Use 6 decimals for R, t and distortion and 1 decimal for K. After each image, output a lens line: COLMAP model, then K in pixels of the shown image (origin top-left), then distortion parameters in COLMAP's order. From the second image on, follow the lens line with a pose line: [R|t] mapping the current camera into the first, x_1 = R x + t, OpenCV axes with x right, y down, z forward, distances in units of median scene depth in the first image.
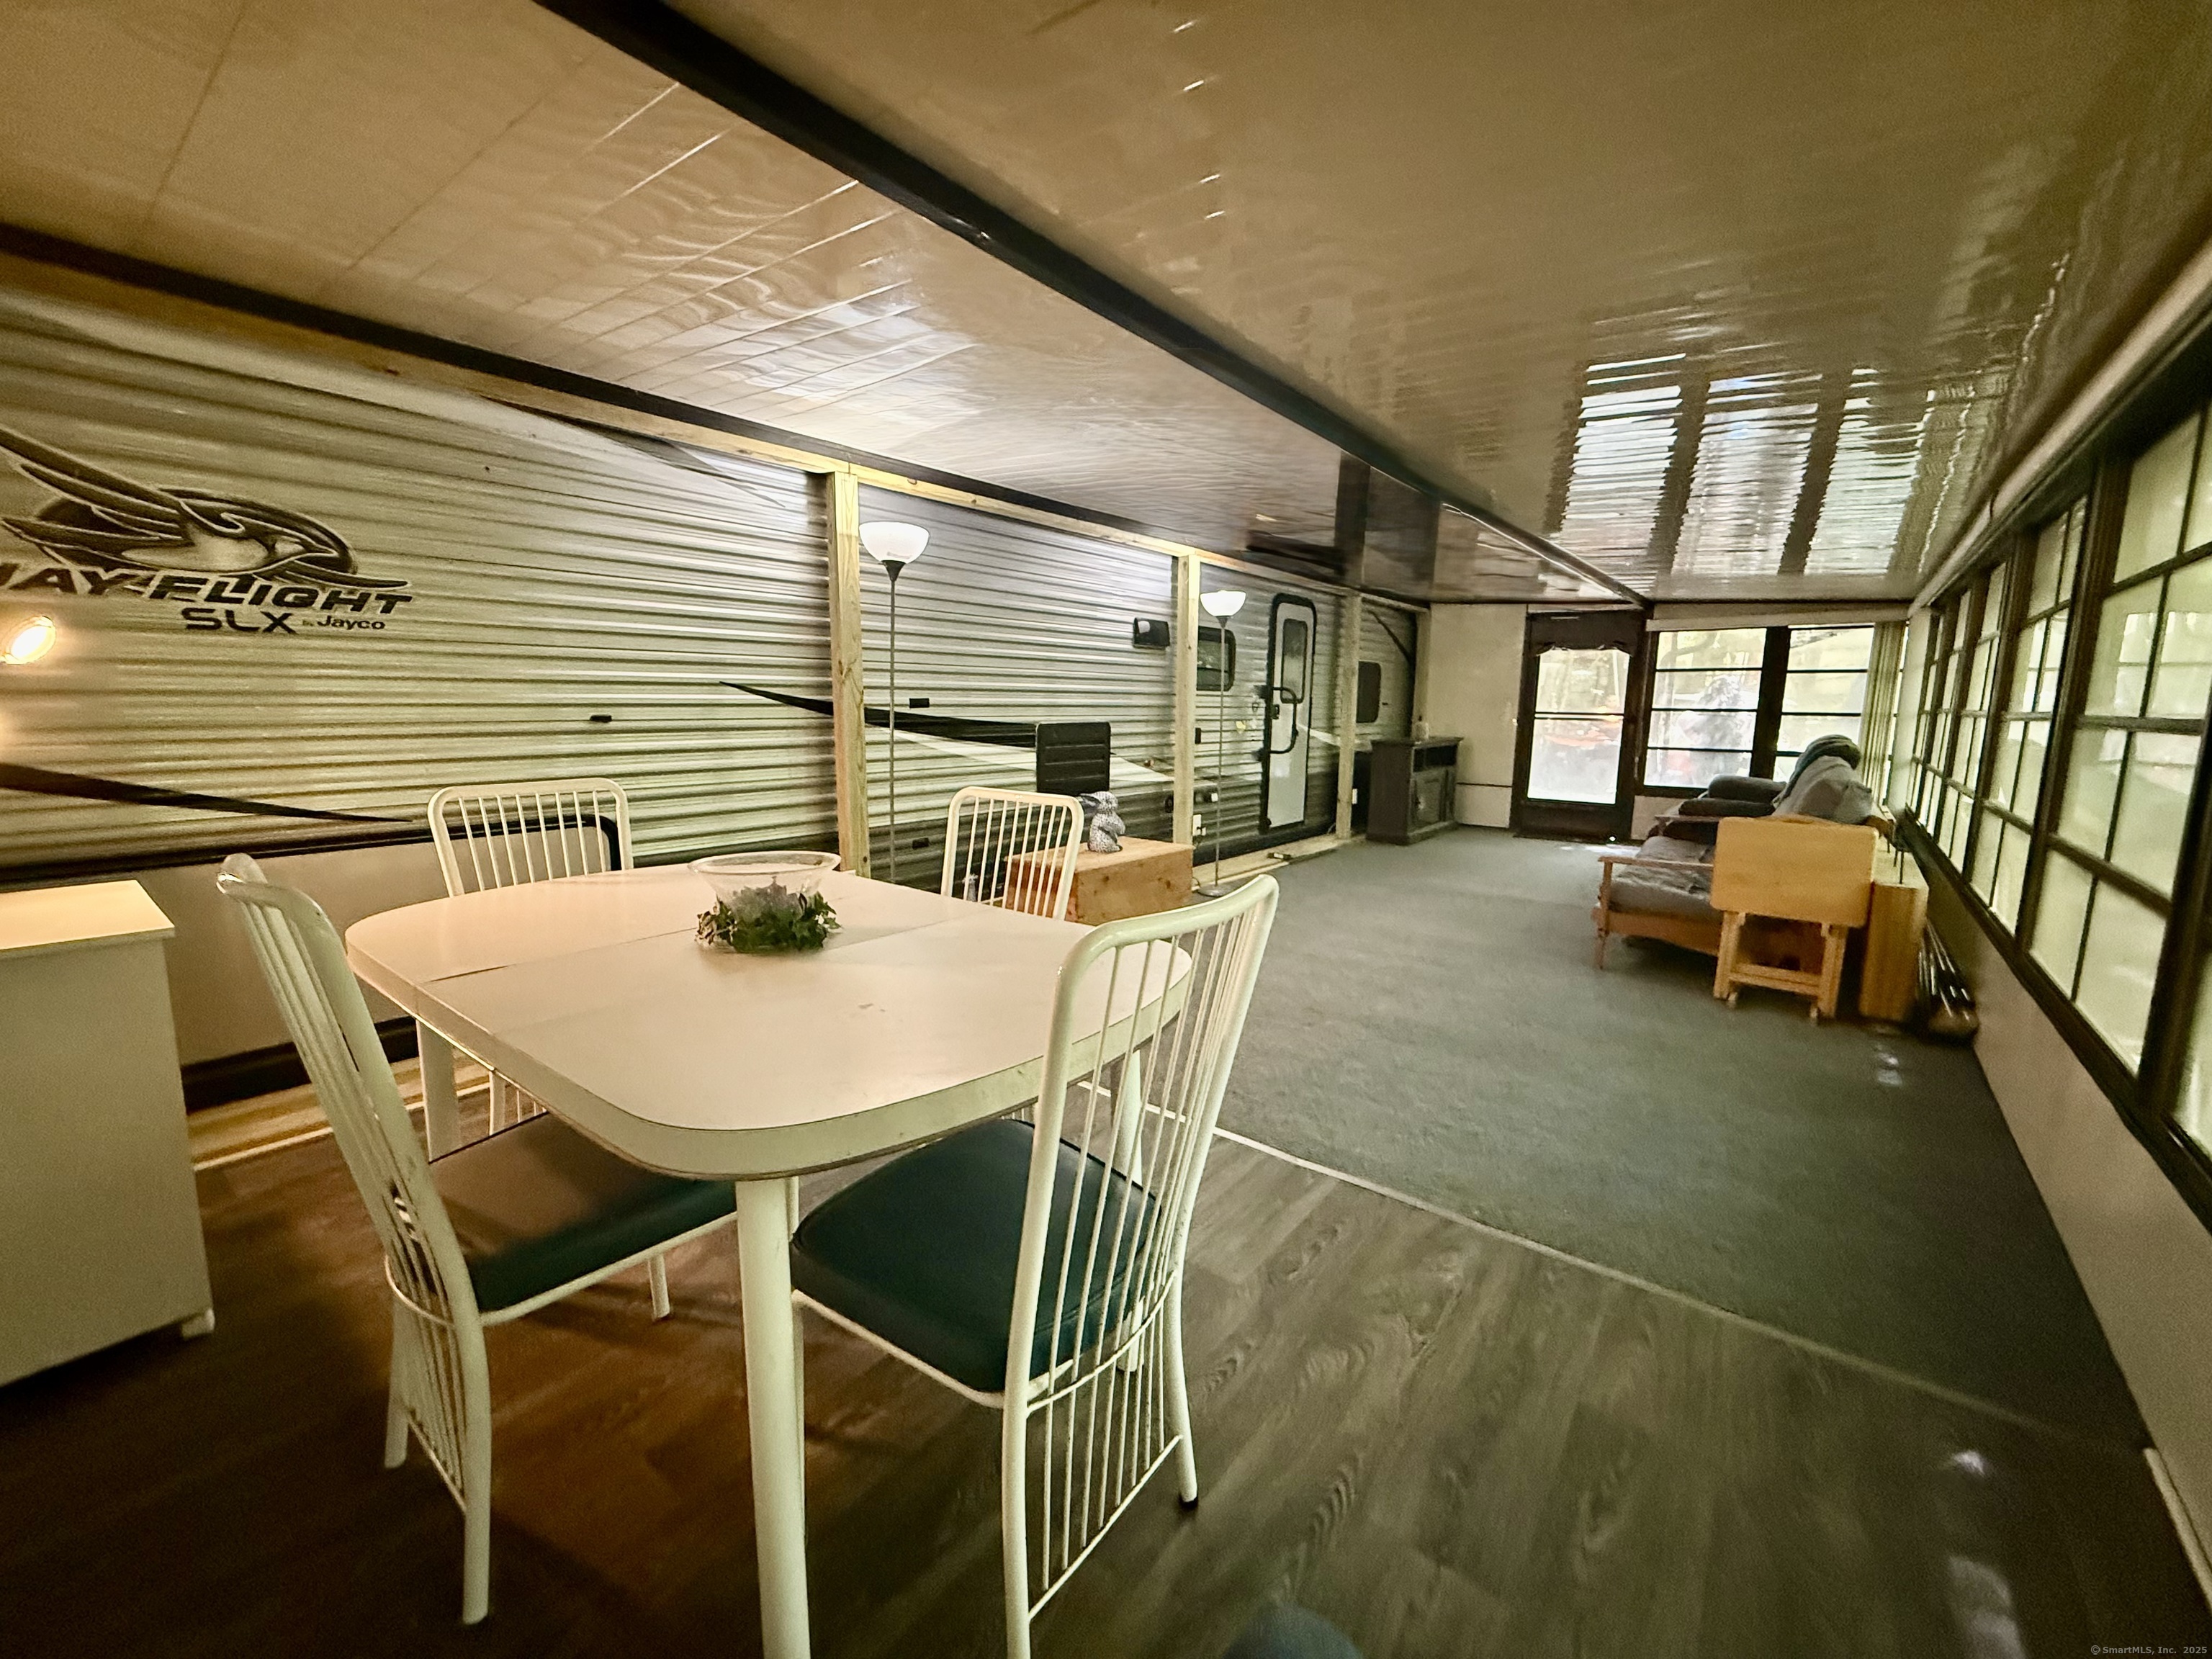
lens RADIAL K [[882.2, 0, 1110.1], [0, 882.2, 825.2], [0, 0, 1]] dist [0.000238, -0.000067]
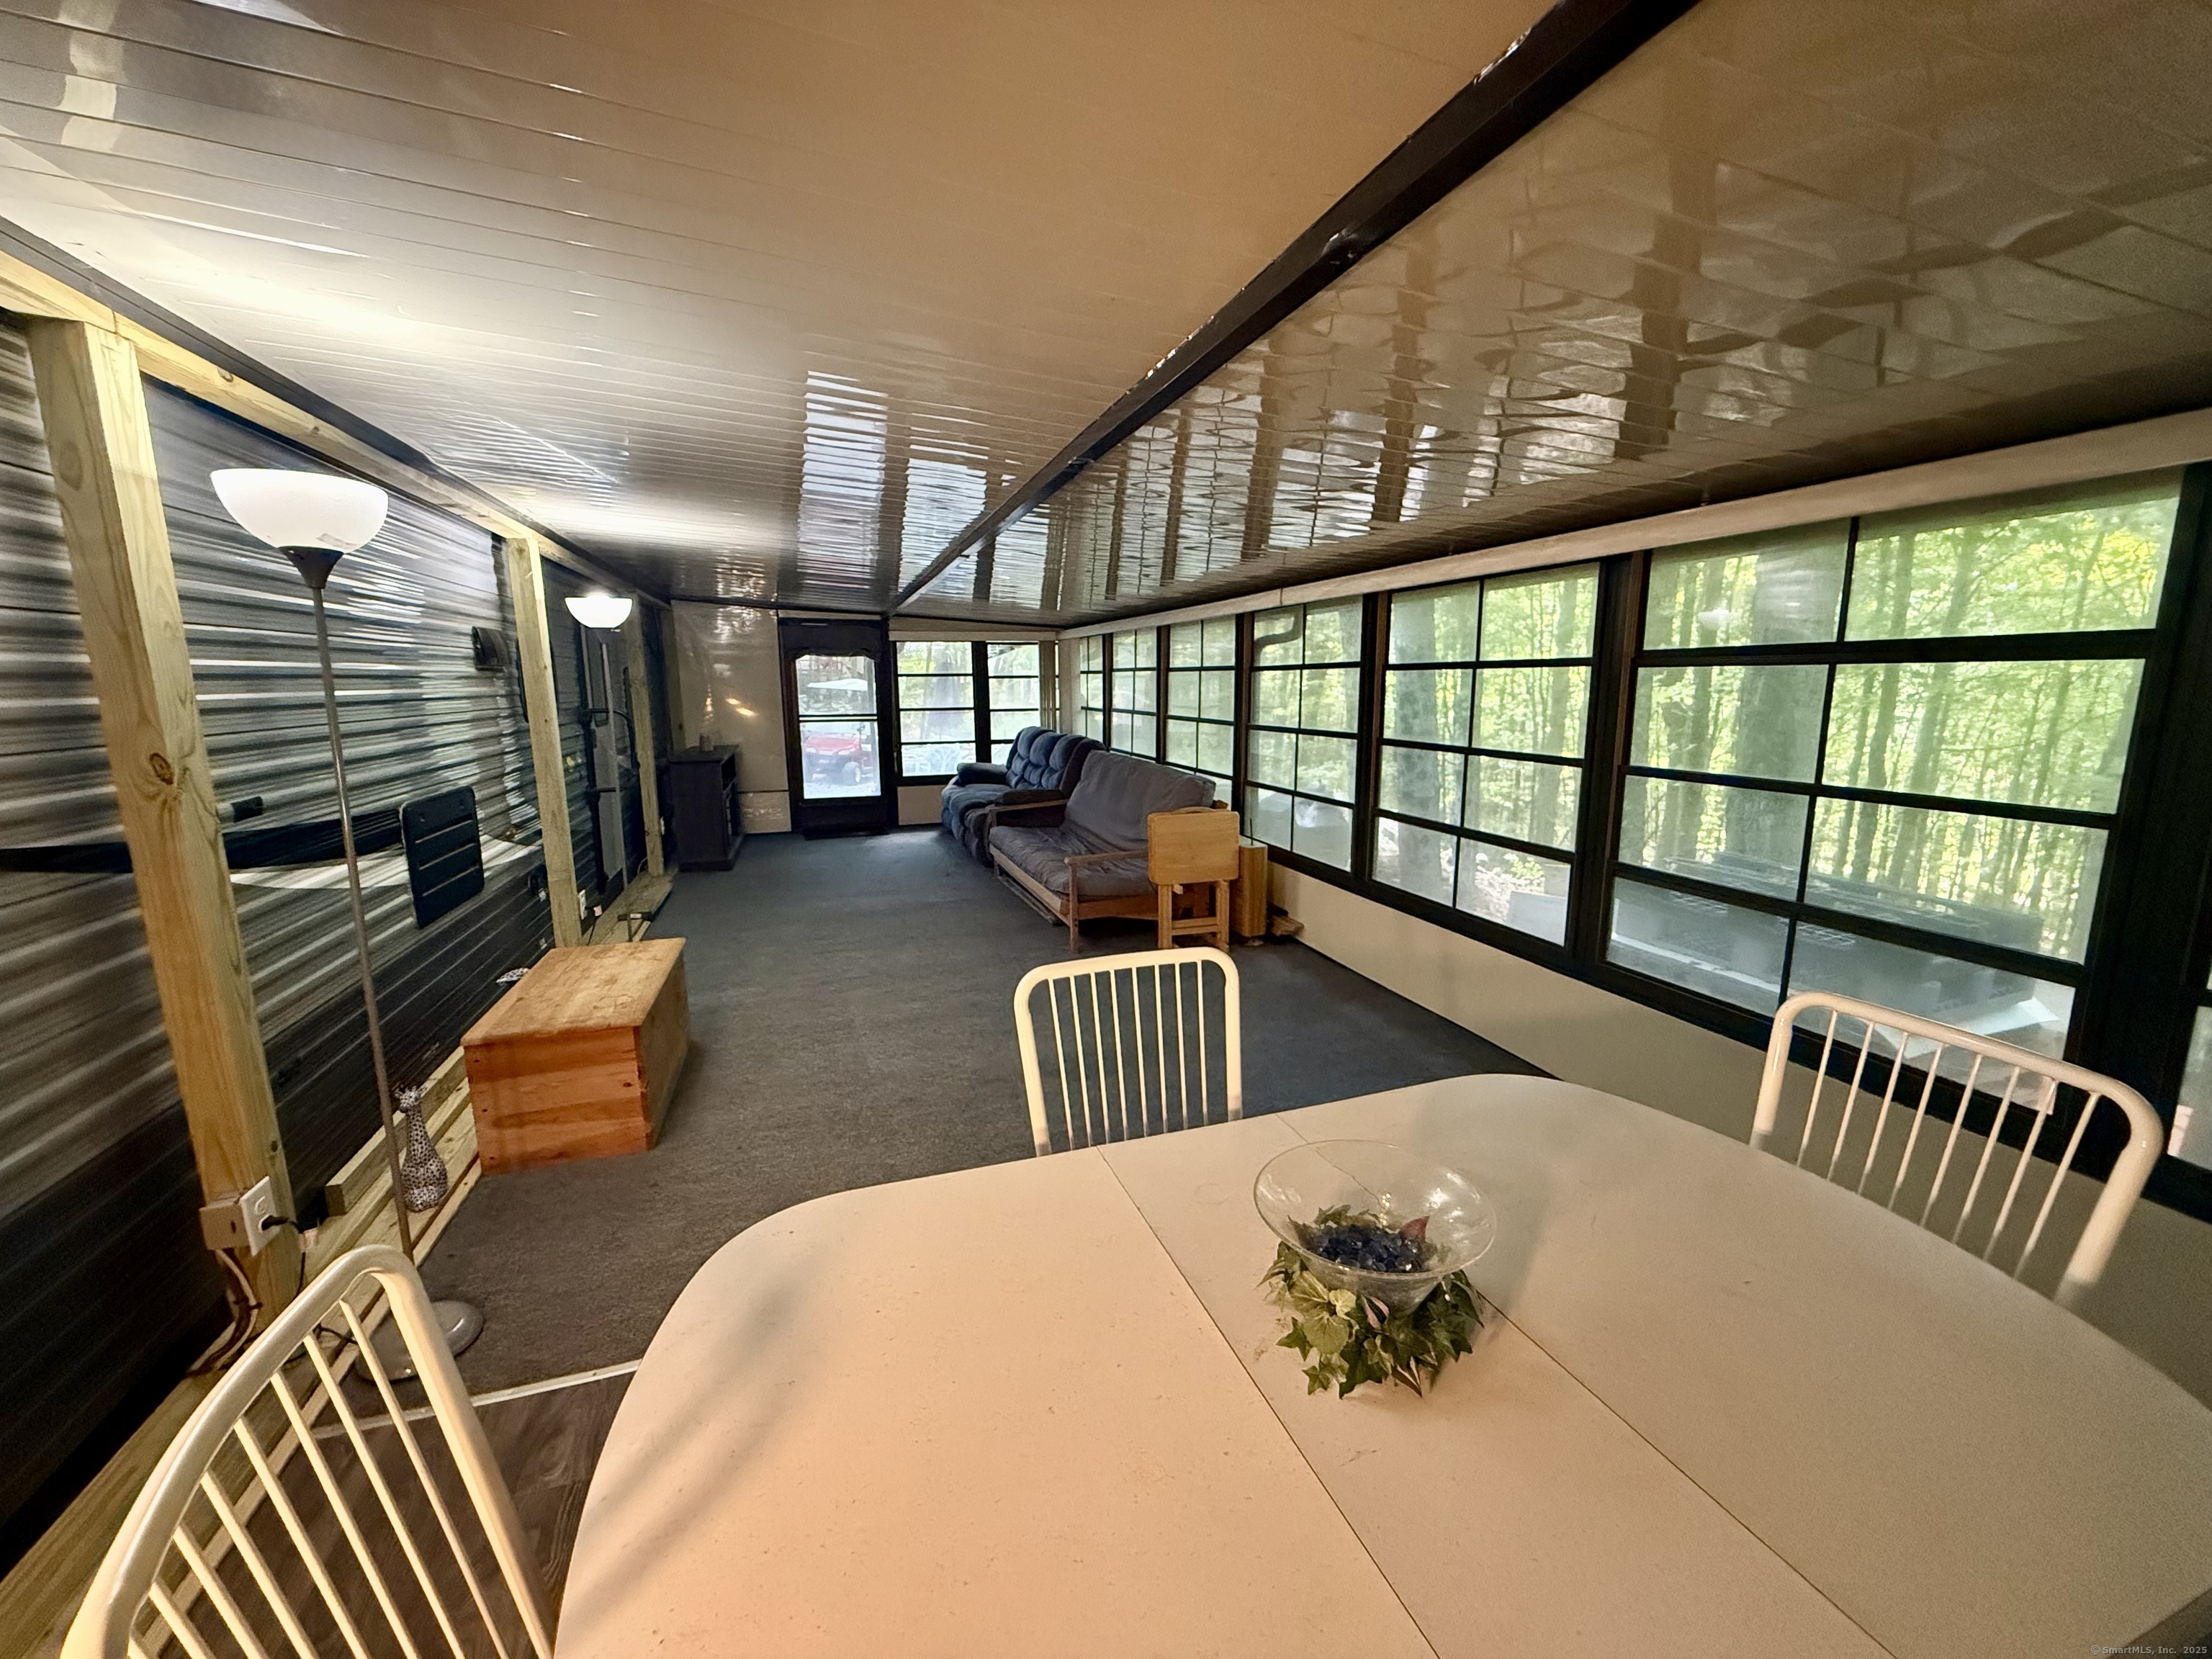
lens RADIAL K [[882.2, 0, 1101.5], [0, 882.2, 837.9], [0, 0, 1]] dist [0.000238, -0.000067]
pose [[0.547324, -0.163072, 0.820880, -0.214224], [0.127915, 0.985609, 0.110509, -0.066758], [-0.827088, 0.044519, 0.560307, 0.175387]]
